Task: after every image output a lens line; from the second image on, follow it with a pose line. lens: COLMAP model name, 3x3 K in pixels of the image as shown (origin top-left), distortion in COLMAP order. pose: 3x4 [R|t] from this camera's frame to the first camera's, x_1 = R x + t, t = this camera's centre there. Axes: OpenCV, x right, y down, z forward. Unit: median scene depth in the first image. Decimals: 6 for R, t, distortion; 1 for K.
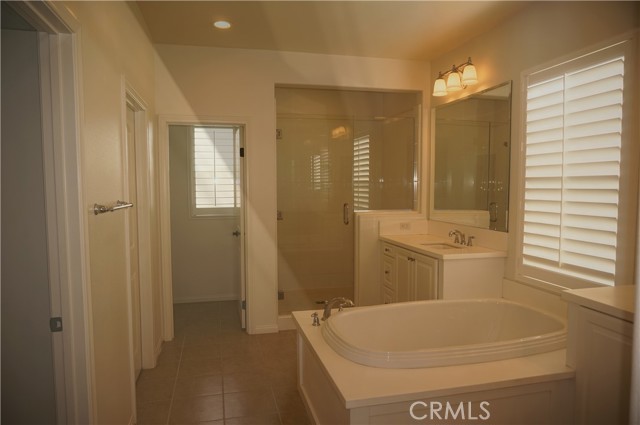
lens RADIAL K [[439.7, 0, 320.0], [0, 439.7, 212.5], [0, 0, 1]] dist [-0.104117, 0.000703]
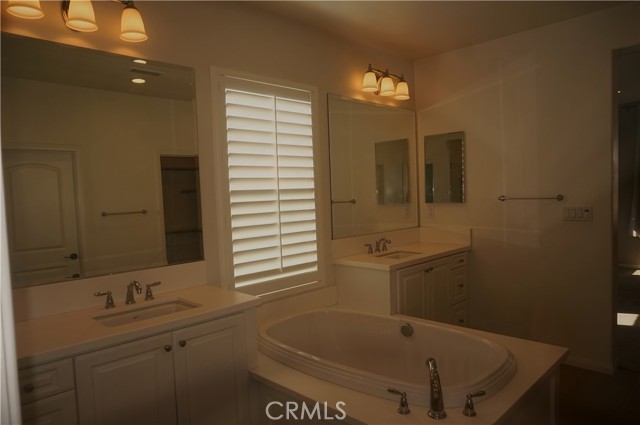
lens RADIAL K [[427.7, 0, 319.5], [0, 427.7, 215.0], [0, 0, 1]] dist [-0.010812, 0.000261]
pose [[-0.528241, -0.024764, 0.848733, -0.261298], [0.086812, 0.992761, 0.082997, -0.063551], [-0.844645, 0.117523, -0.522267, 0.923064]]
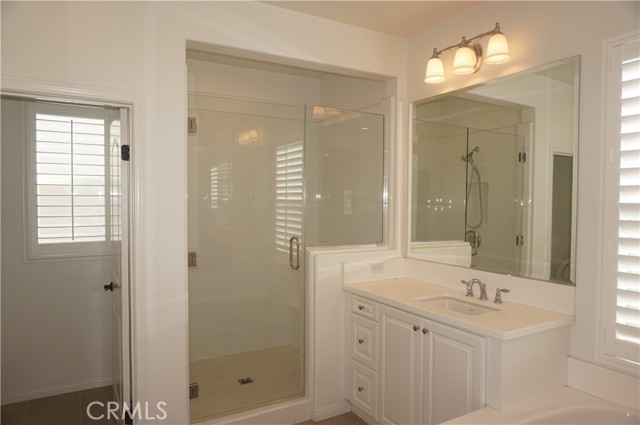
lens RADIAL K [[441.2, 0, 320.0], [0, 441.2, 212.5], [0, 0, 1]] dist [0.000880, -0.041431]
pose [[0.959180, 0.004423, 0.282762, -0.093149], [0.006087, 0.999323, -0.036283, -0.033389], [-0.282731, 0.036523, 0.958504, 0.353294]]
